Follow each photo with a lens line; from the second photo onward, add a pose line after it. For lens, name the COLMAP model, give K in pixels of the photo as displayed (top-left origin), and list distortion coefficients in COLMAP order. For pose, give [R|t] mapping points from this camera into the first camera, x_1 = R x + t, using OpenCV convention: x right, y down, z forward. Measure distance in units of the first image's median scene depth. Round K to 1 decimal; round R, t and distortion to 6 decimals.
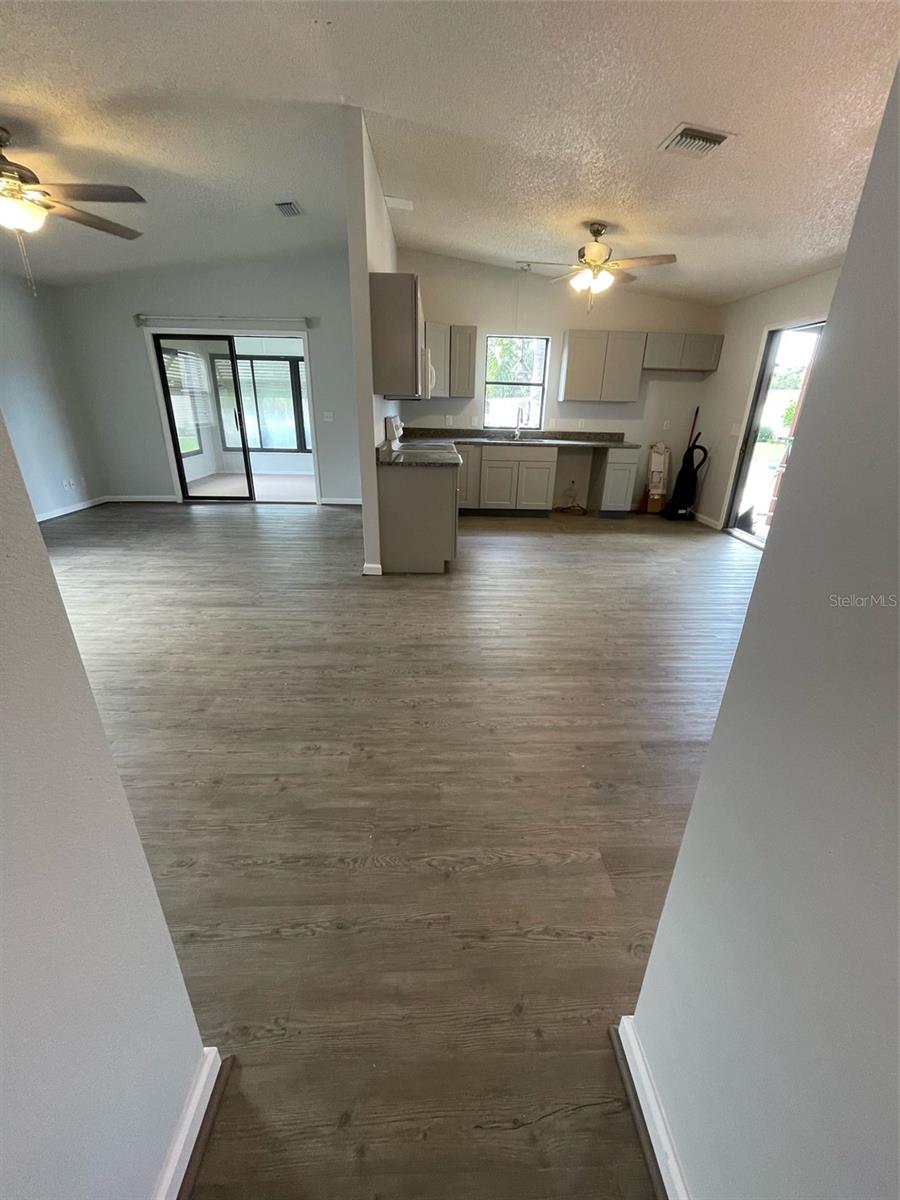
lens RADIAL K [[488.9, 0, 454.3], [0, 488.9, 603.5], [0, 0, 1]] dist [0.000424, 0.000077]
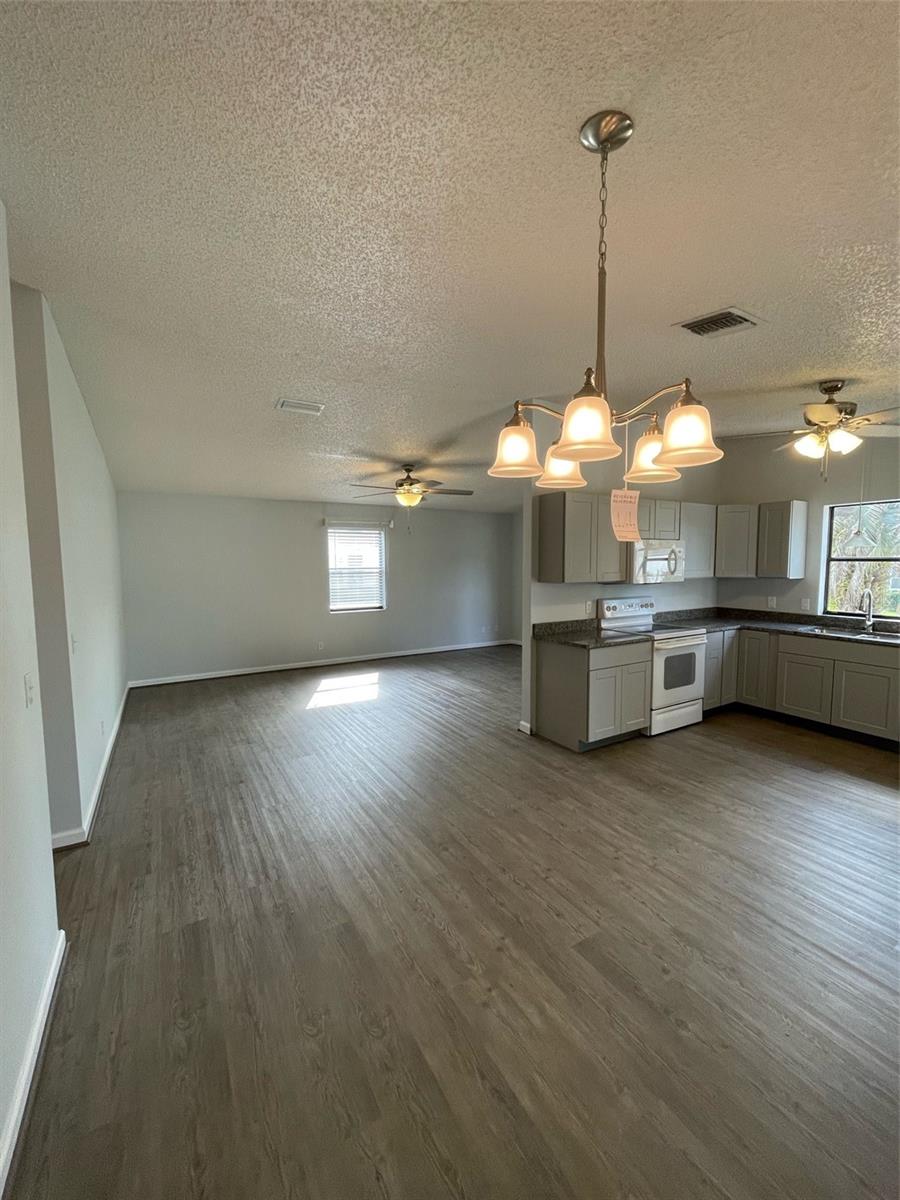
lens RADIAL K [[488.9, 0, 454.3], [0, 488.9, 603.5], [0, 0, 1]] dist [0.000424, 0.000077]
pose [[0.483020, 0.048445, -0.874268, 0.702640], [-0.321366, 0.938597, -0.125540, -0.140937], [0.814504, 0.341598, 0.468929, 0.251439]]
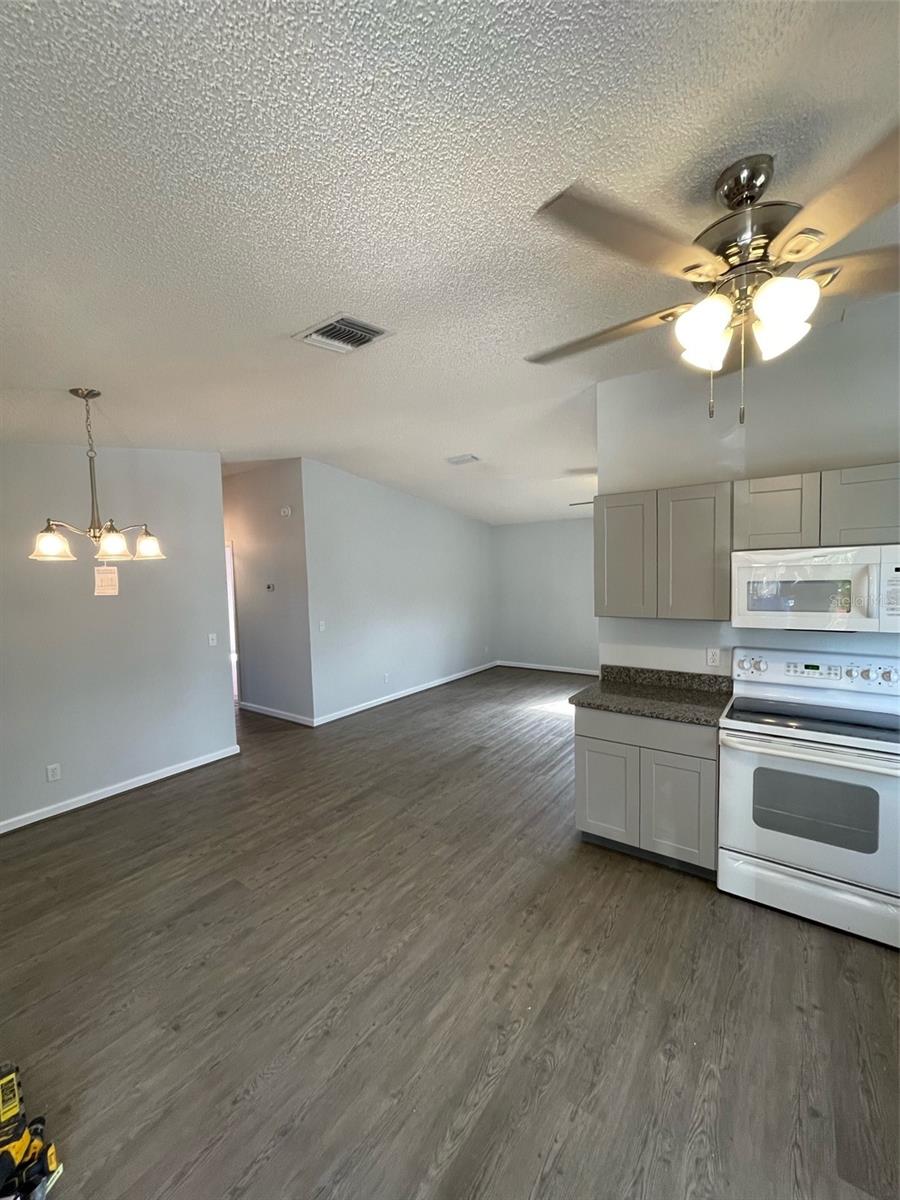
lens RADIAL K [[477.5, 0, 450.0], [0, 477.5, 600.0], [0, 0, 1]] dist [-0.012079, 0.000007]
pose [[-0.617738, 0.039189, -0.785407, 0.662683], [-0.293241, 0.915239, 0.276308, -0.544294], [0.729664, 0.401000, -0.553886, 1.133384]]
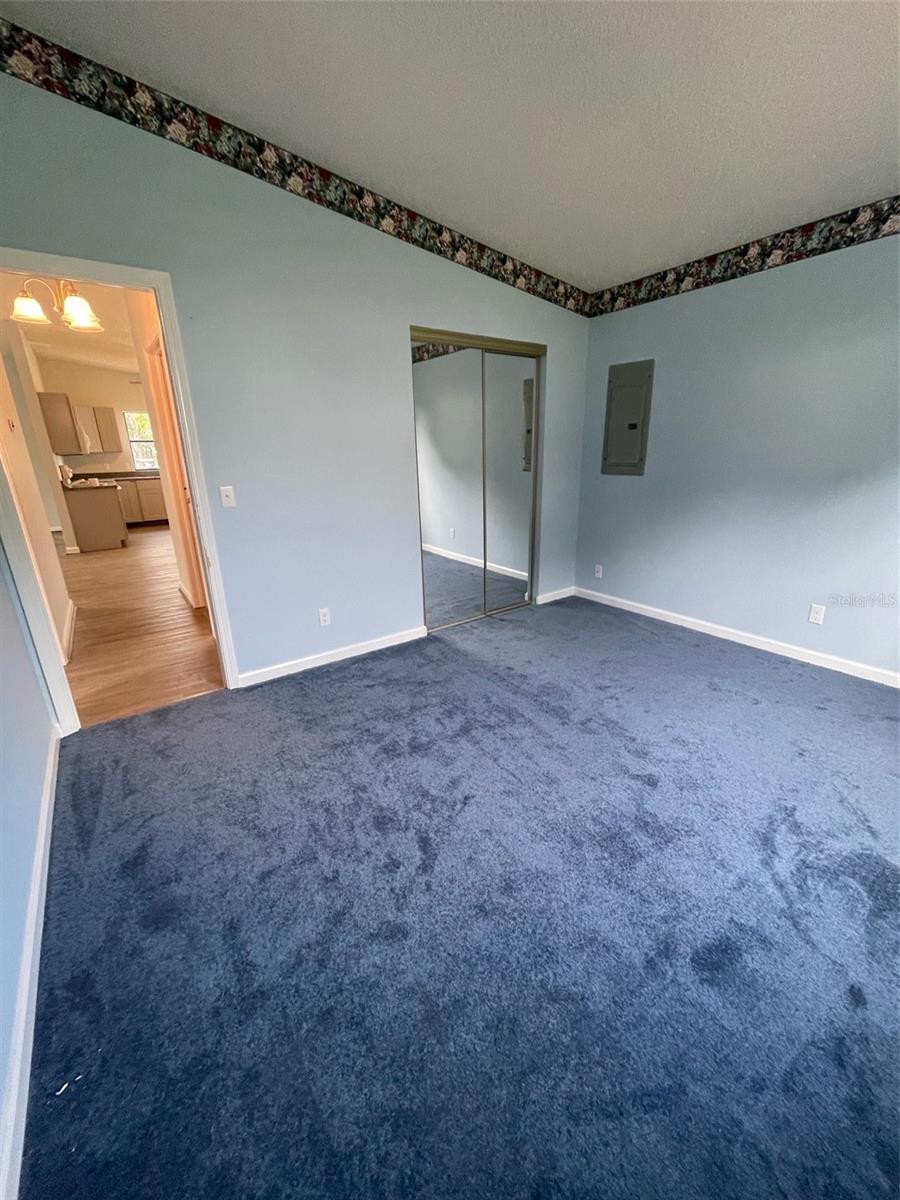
lens RADIAL K [[488.9, 0, 454.3], [0, 488.9, 603.5], [0, 0, 1]] dist [0.000424, 0.000077]
pose [[0.831085, -0.204048, 0.517361, 0.020579], [0.245459, 0.969333, -0.011997, 0.459030], [-0.499047, 0.136962, 0.855683, -1.113110]]
